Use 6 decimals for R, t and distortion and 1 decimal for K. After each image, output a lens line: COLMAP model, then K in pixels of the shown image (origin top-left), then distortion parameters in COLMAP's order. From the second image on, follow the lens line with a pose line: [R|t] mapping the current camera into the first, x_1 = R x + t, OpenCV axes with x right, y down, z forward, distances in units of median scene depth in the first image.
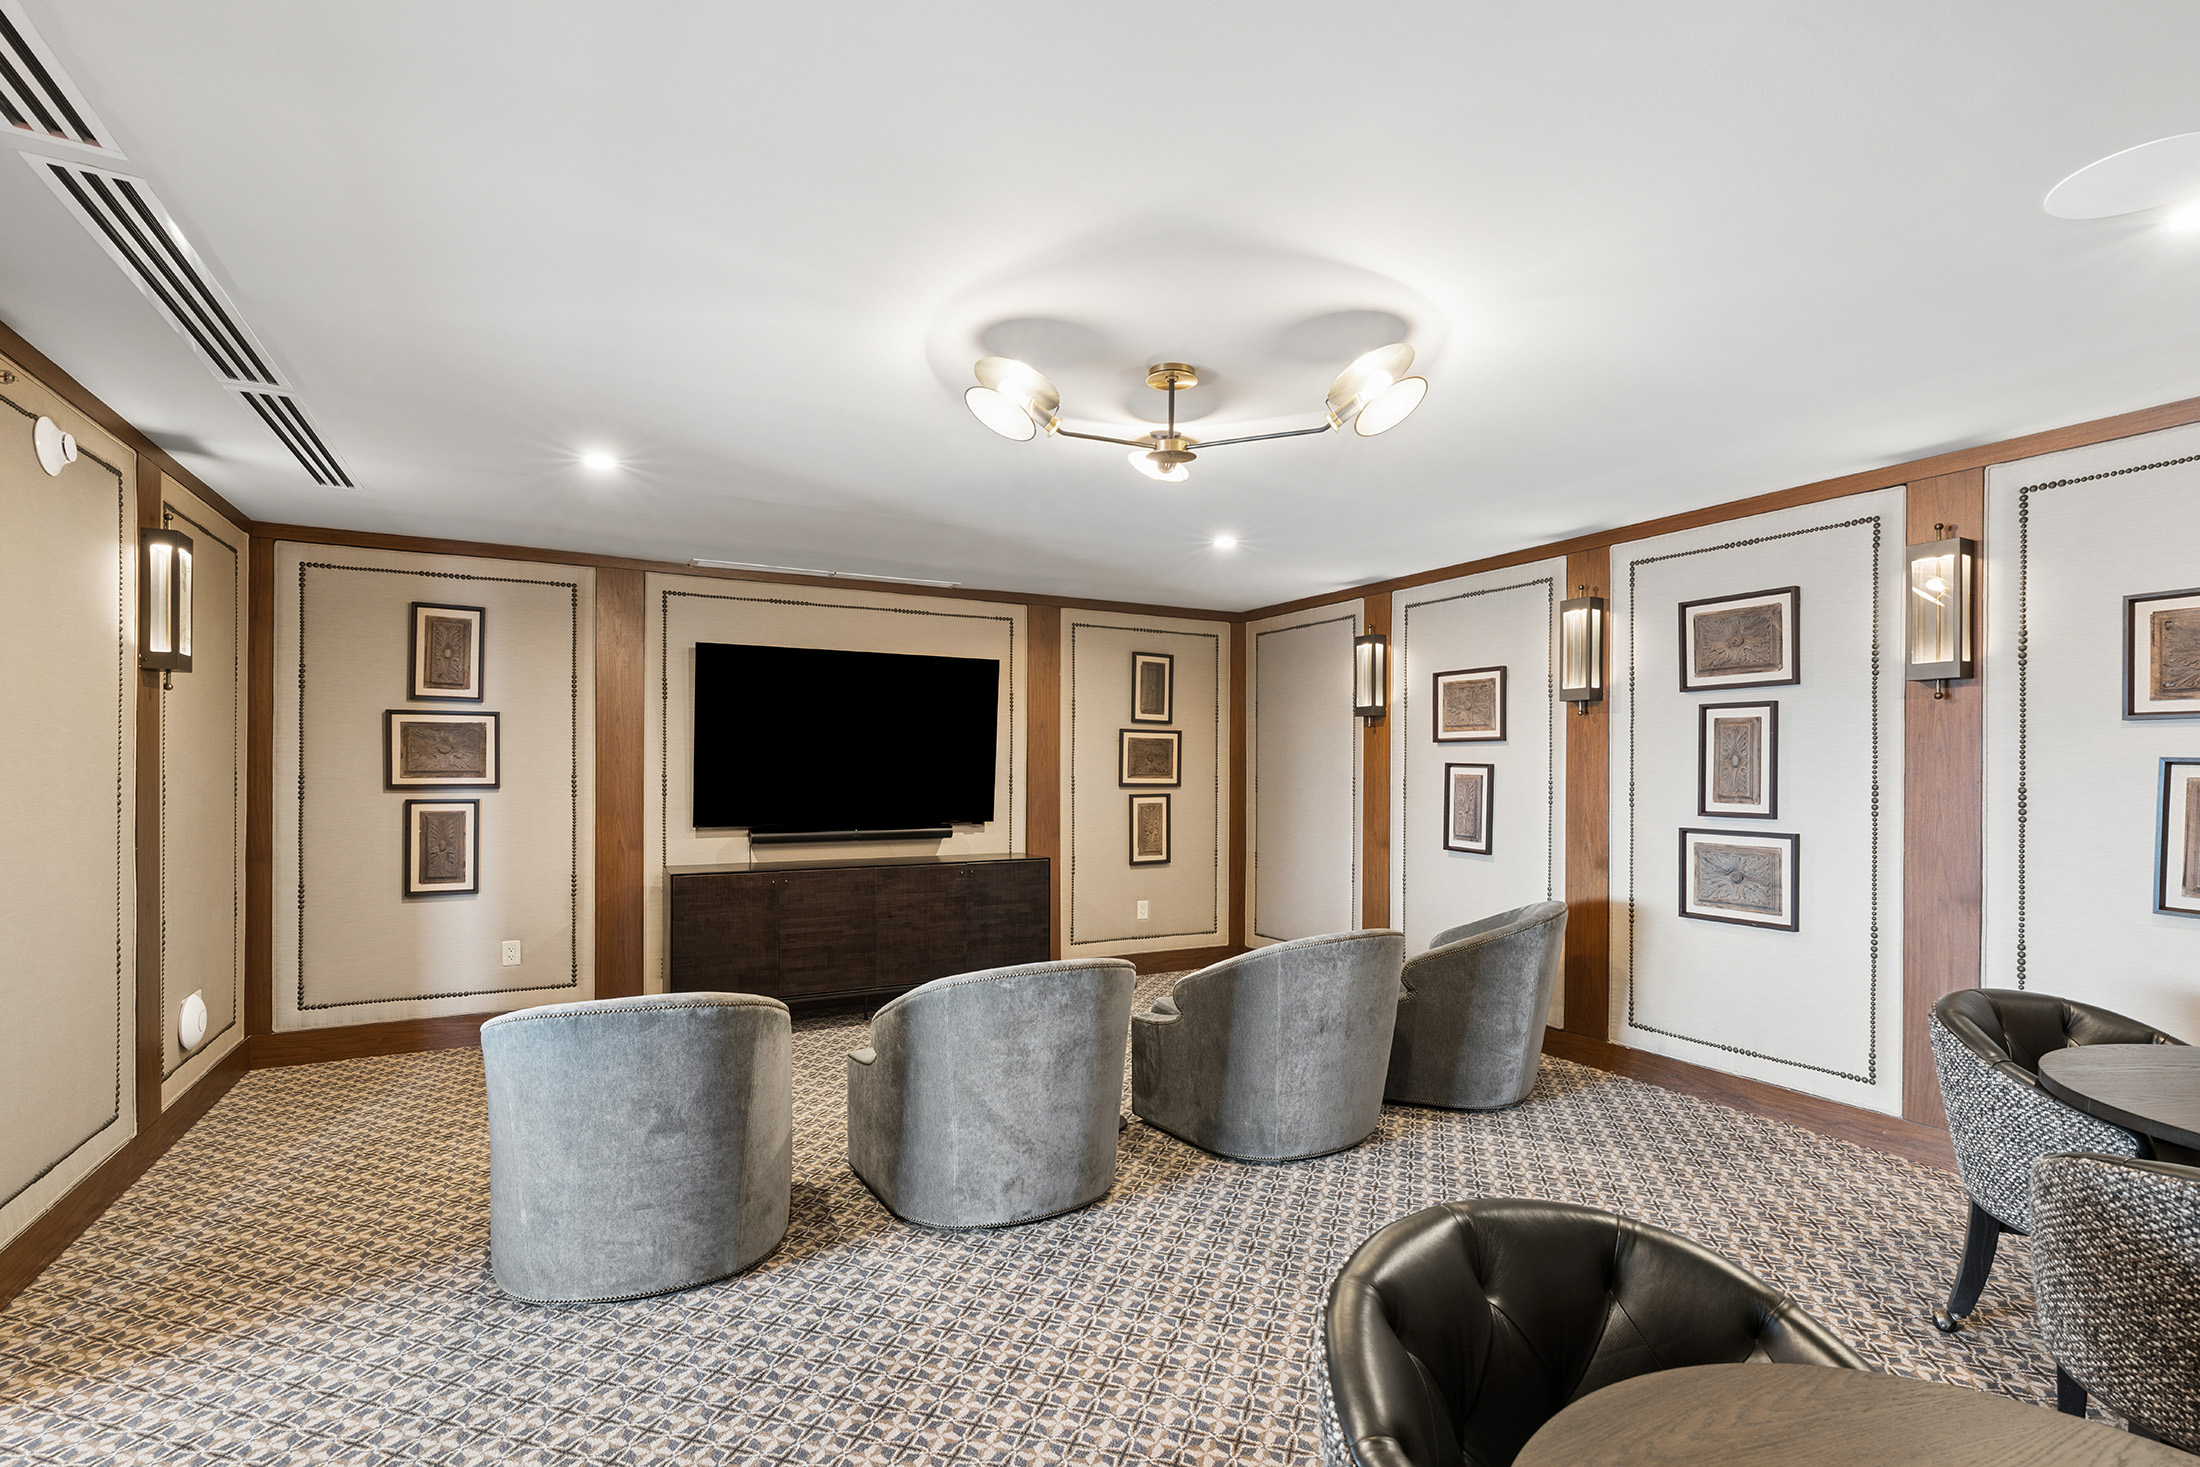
lens RADIAL K [[1005.5, 0, 1061.9], [0, 1005.5, 776.0], [0, 0, 1]] dist [-0.001410, 0.000940]
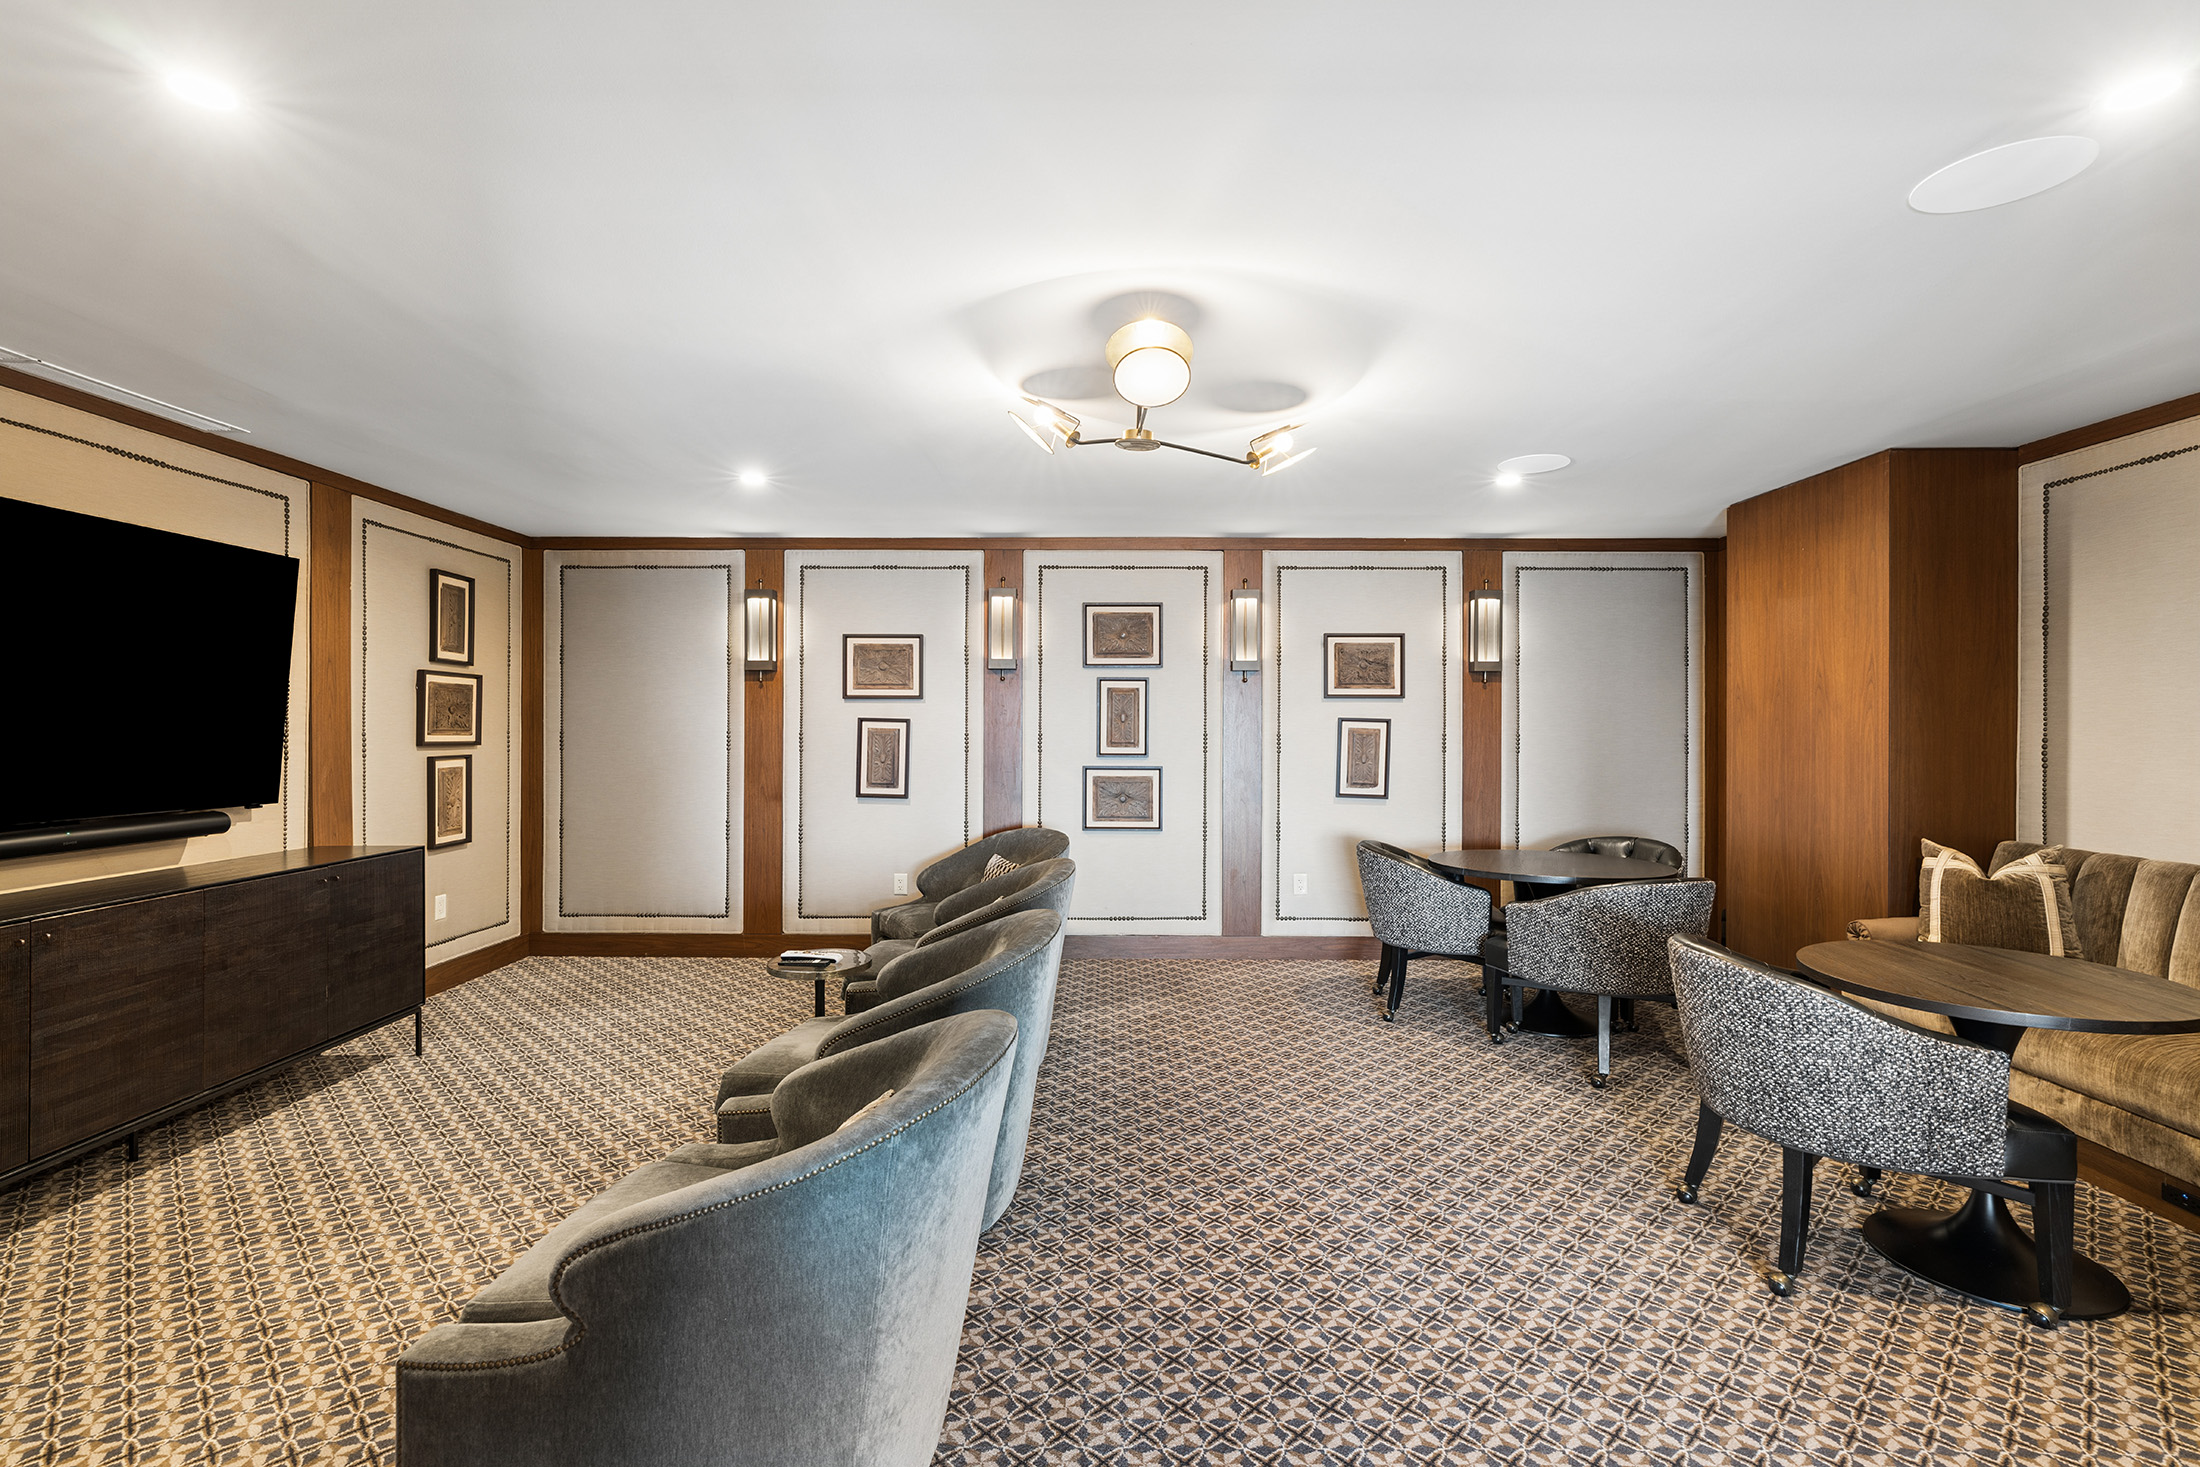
lens RADIAL K [[1005.5, 0, 1087.2], [0, 1005.5, 725.2], [0, 0, 1]] dist [-0.001410, 0.000940]
pose [[0.478254, -0.001527, 0.878220, -0.457516], [0.005453, 0.999984, -0.001231, -0.002129], [-0.878204, 0.005378, 0.478255, 0.259528]]
